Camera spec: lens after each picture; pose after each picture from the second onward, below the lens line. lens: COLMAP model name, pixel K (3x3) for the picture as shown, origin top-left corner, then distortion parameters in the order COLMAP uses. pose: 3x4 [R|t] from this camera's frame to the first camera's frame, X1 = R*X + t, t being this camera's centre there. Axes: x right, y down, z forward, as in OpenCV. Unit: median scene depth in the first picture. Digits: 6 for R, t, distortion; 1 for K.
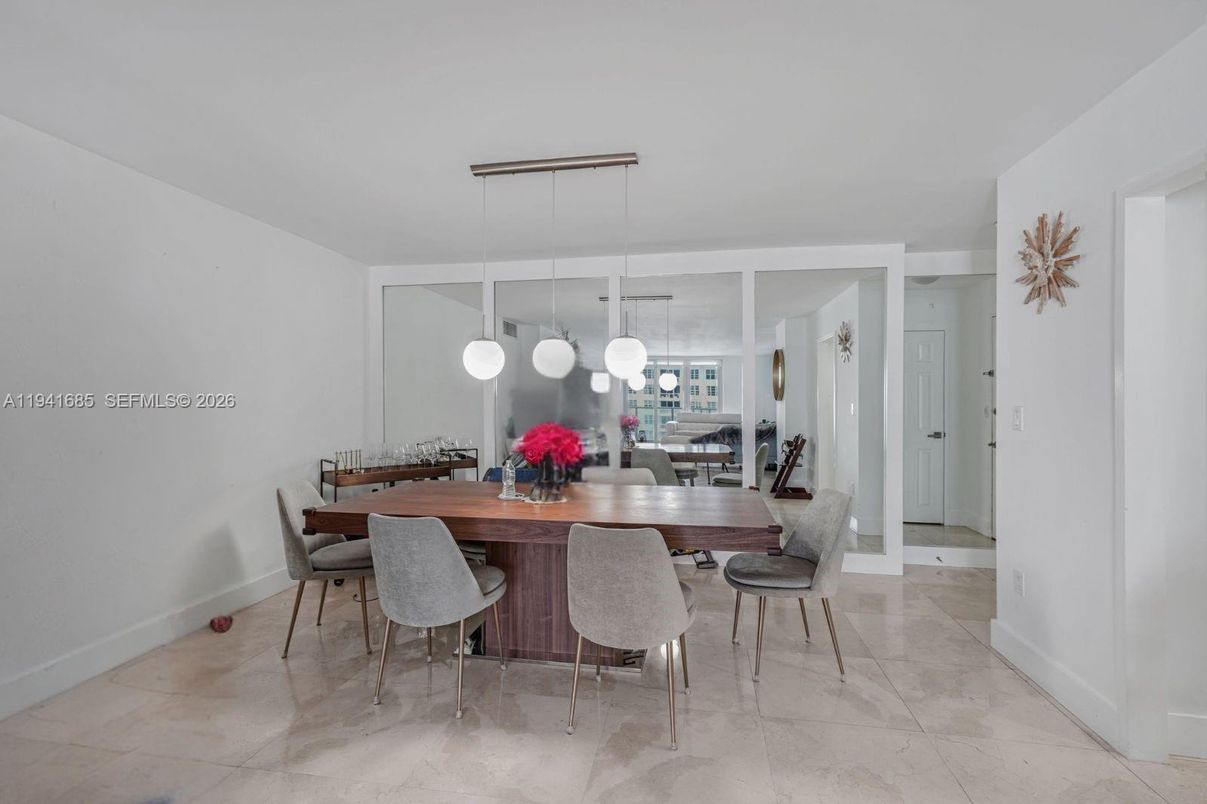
lens RADIAL K [[545.8, 0, 601.6], [0, 545.8, 404.1], [0, 0, 1]] dist [0.000273, 0.000059]
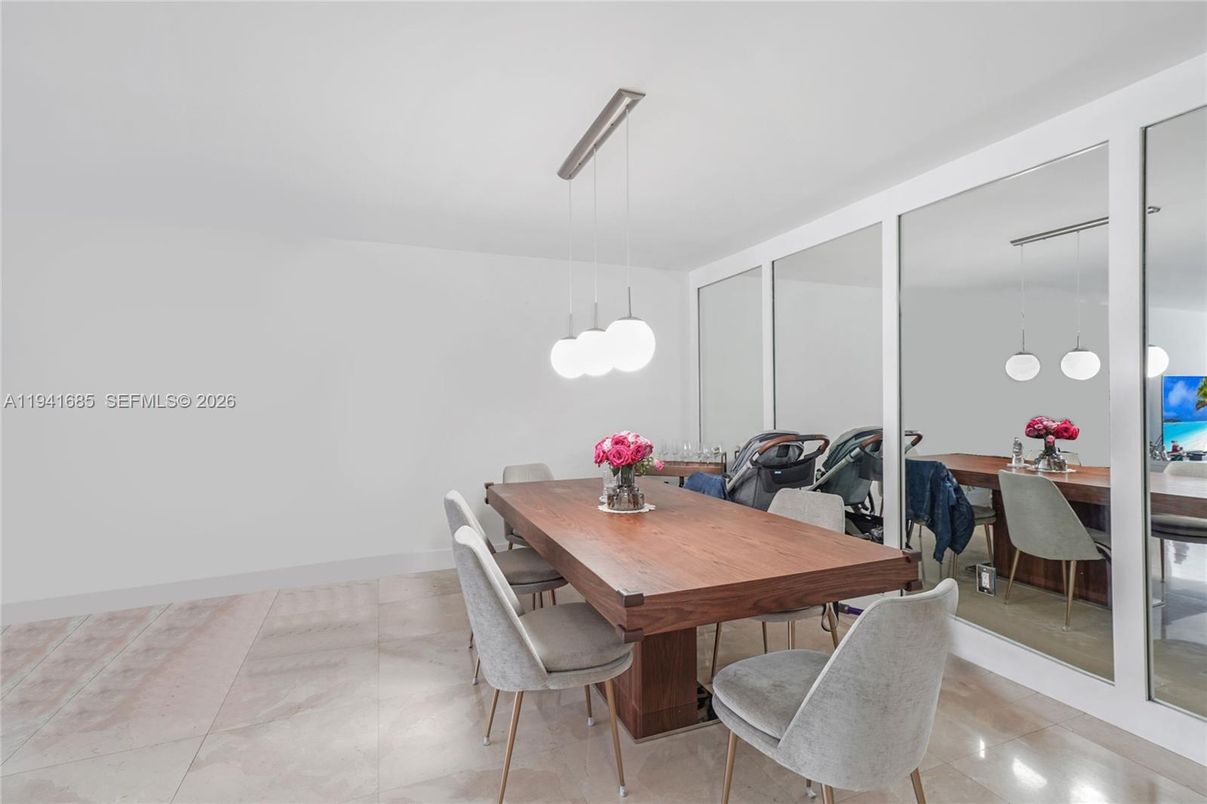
lens RADIAL K [[545.8, 0, 602.6], [0, 545.8, 401.6], [0, 0, 1]] dist [0.000273, 0.000059]
pose [[0.535259, -0.004165, -0.844678, 0.704911], [0.005269, 0.999985, -0.001592, 0.001000], [0.844672, -0.003598, 0.535273, 0.534511]]
